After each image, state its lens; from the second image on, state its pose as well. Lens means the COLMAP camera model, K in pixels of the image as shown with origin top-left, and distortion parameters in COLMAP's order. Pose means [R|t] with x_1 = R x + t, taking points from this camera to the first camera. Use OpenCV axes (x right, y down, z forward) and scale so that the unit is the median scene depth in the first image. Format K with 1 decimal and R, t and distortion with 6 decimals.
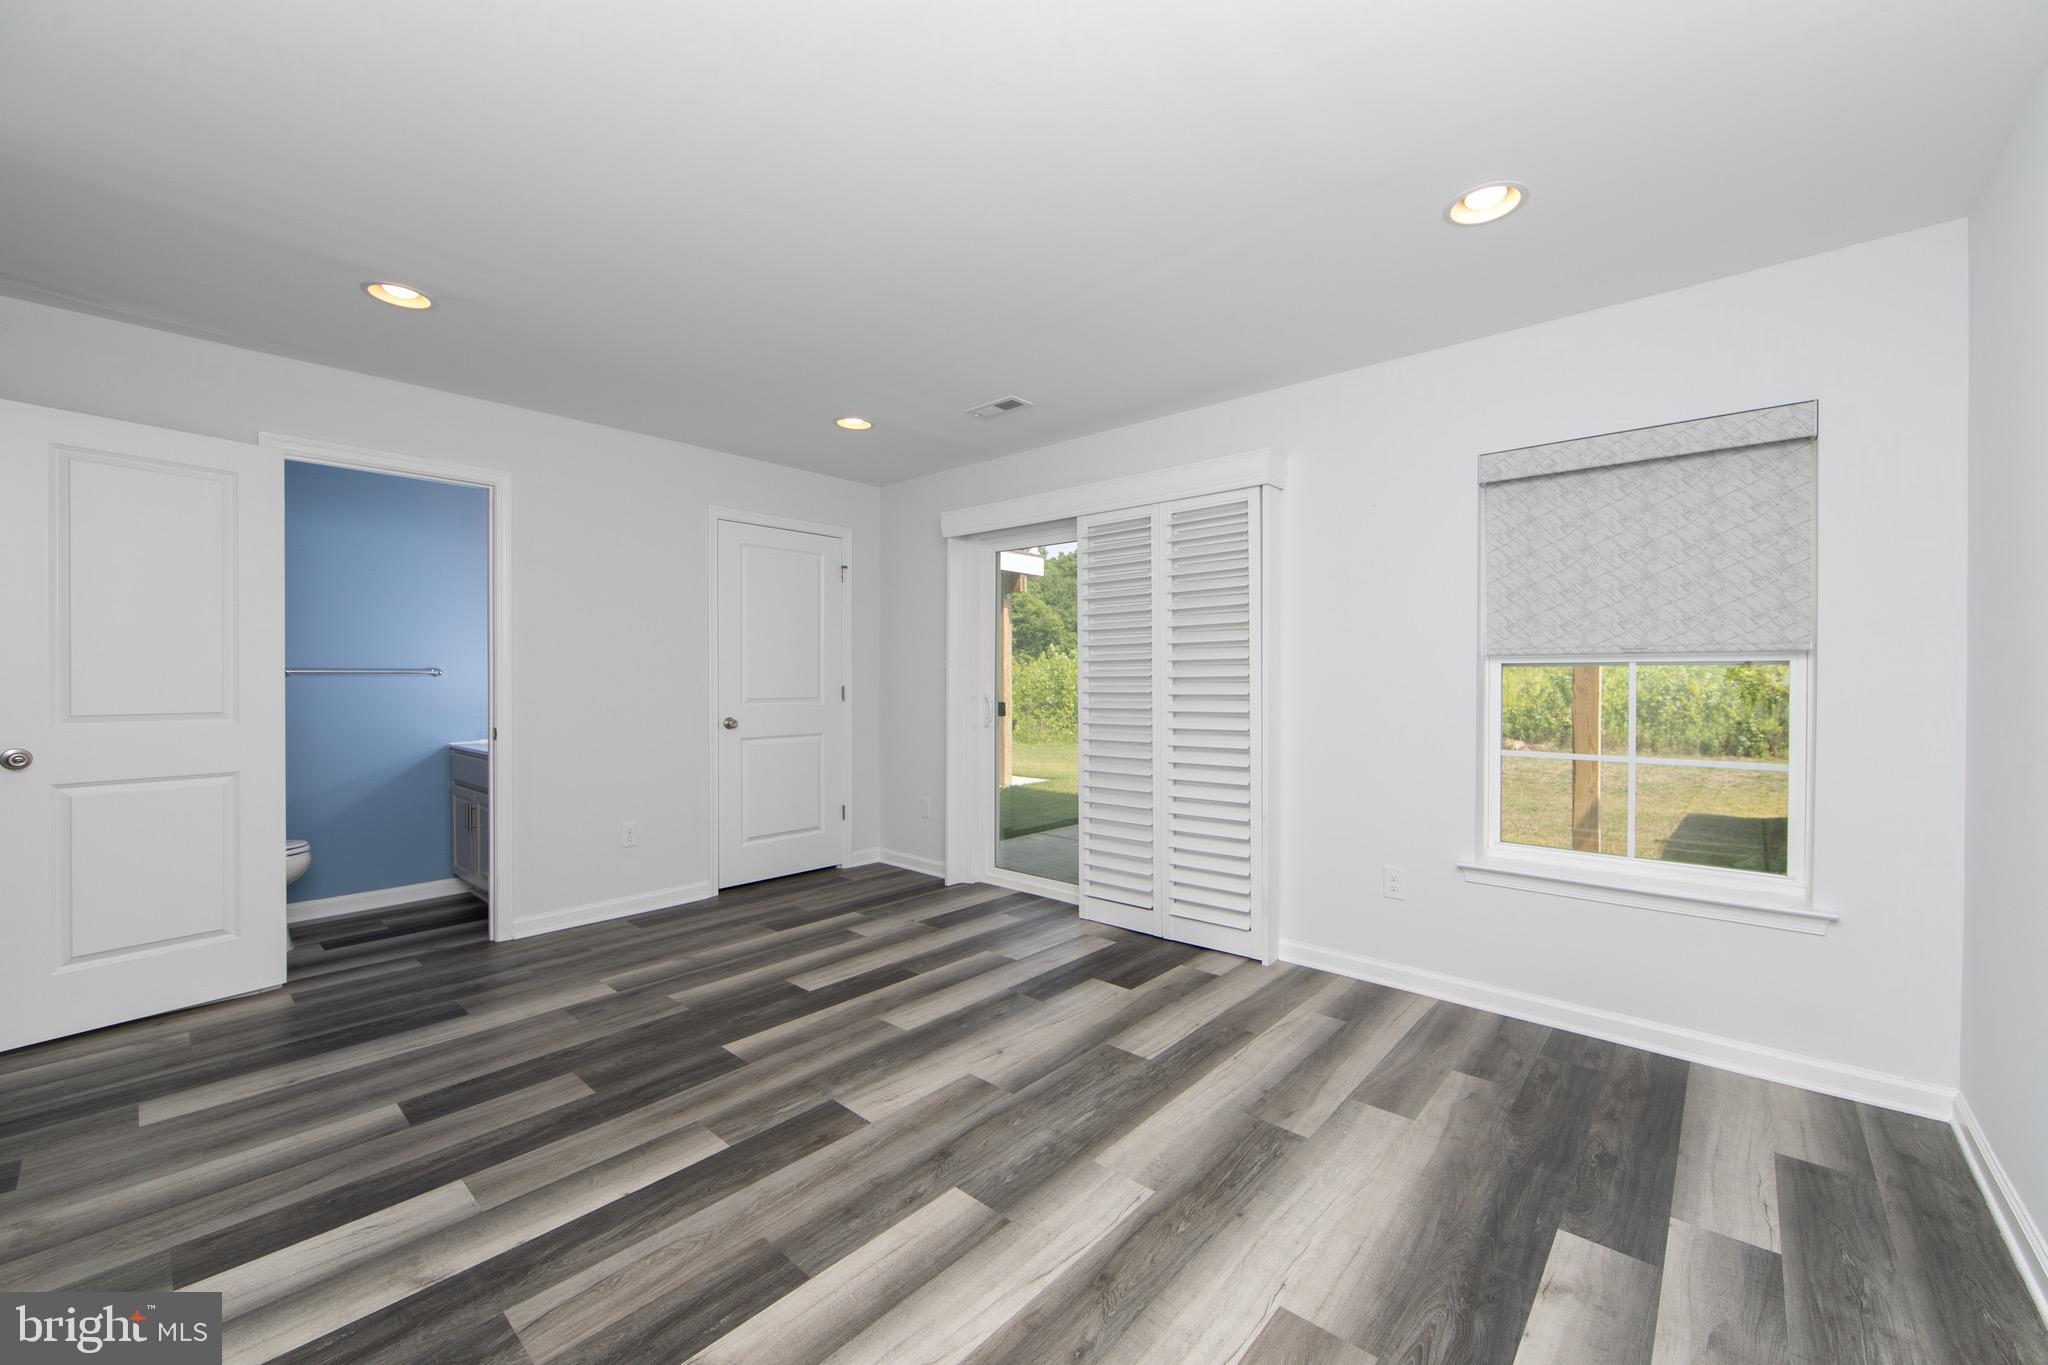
lens RADIAL K [[810.2, 0, 1024.8], [0, 810.2, 681.6], [0, 0, 1]] dist [-0.006226, 0.000953]
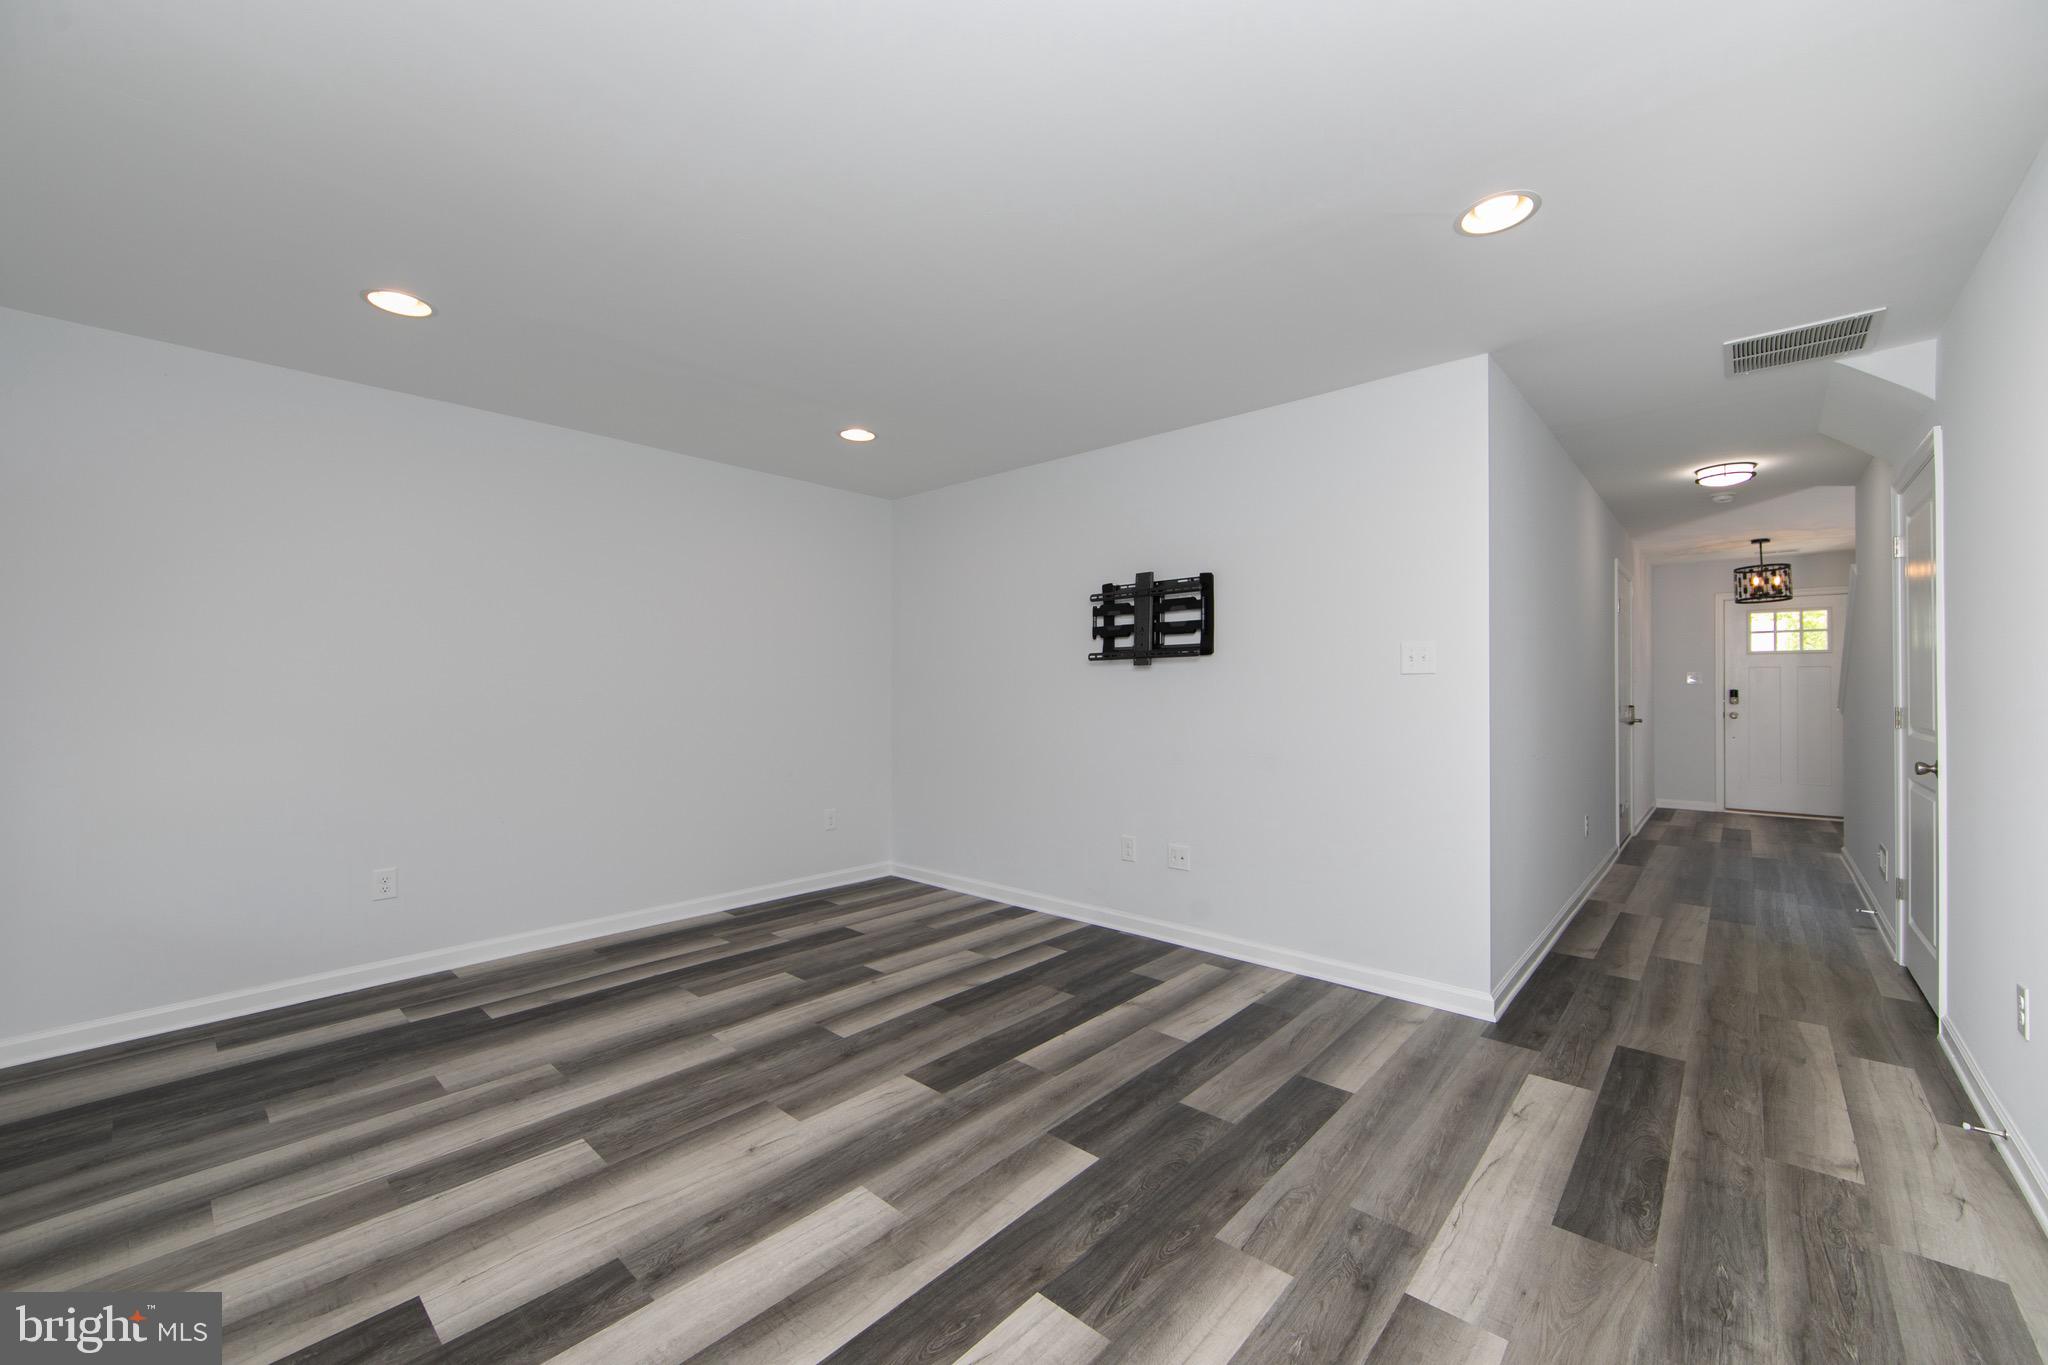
lens RADIAL K [[810.2, 0, 1023.4], [0, 810.2, 686.1], [0, 0, 1]] dist [-0.006226, 0.000953]
pose [[-0.999976, 0.001250, 0.006826, -0.347936], [0.001246, 0.999999, -0.000603, -0.010612], [-0.006827, -0.000595, -0.999977, 2.029410]]
